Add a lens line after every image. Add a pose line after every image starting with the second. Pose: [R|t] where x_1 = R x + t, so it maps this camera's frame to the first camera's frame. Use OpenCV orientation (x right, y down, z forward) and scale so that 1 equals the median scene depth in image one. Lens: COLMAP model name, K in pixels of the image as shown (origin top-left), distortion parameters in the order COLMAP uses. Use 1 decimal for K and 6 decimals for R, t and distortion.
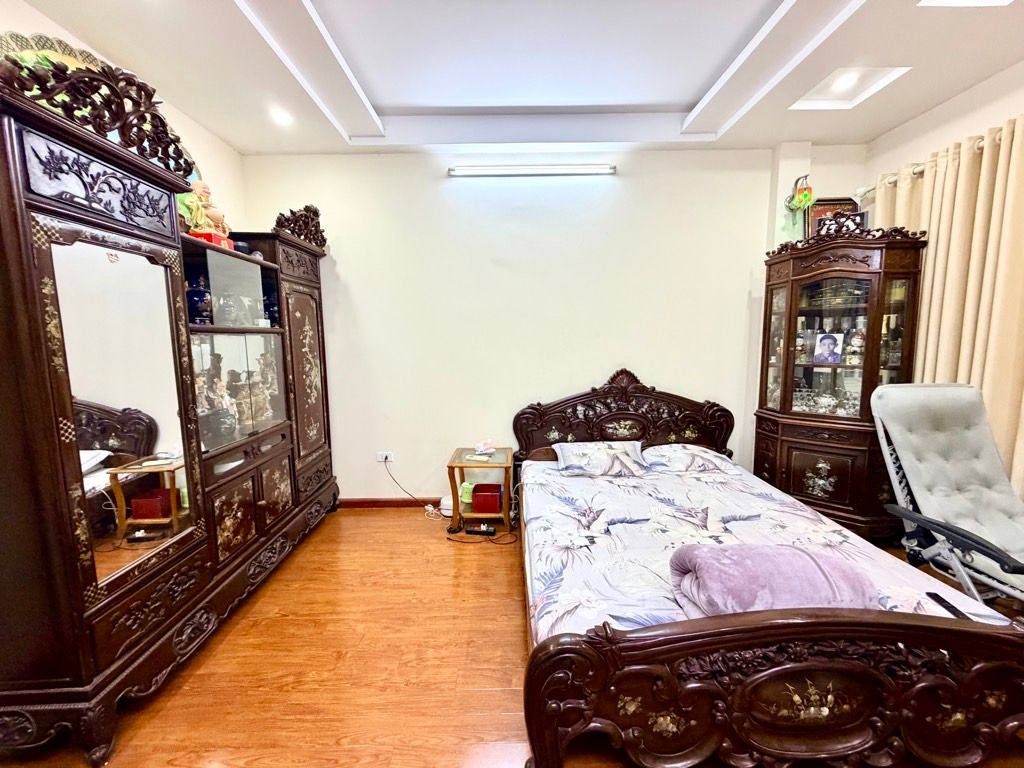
lens RADIAL K [[410.0, 0, 506.4], [0, 410.0, 386.4], [0, 0, 1]] dist [-0.000147, -0.000378]
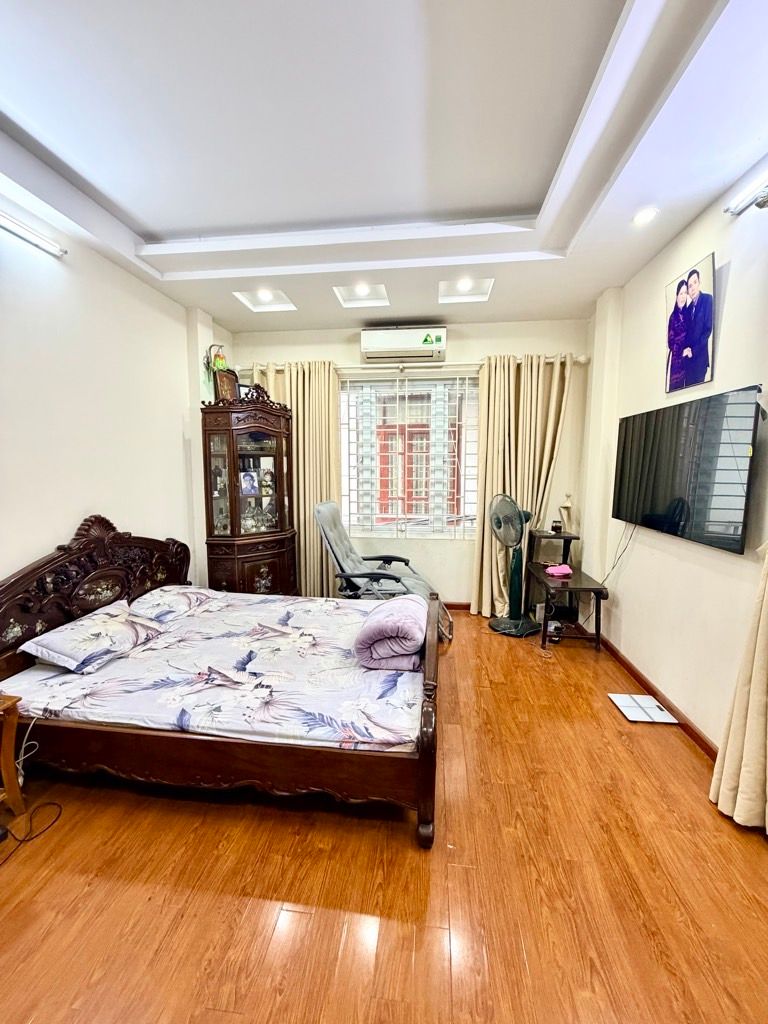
lens RADIAL K [[410.0, 0, 388.0], [0, 410.0, 512.9], [0, 0, 1]] dist [-0.000147, -0.000378]
pose [[0.119212, -0.097189, 0.988101, -0.471659], [0.114103, 0.989945, 0.083604, -0.055271], [-0.986291, 0.102778, 0.129103, 0.377656]]
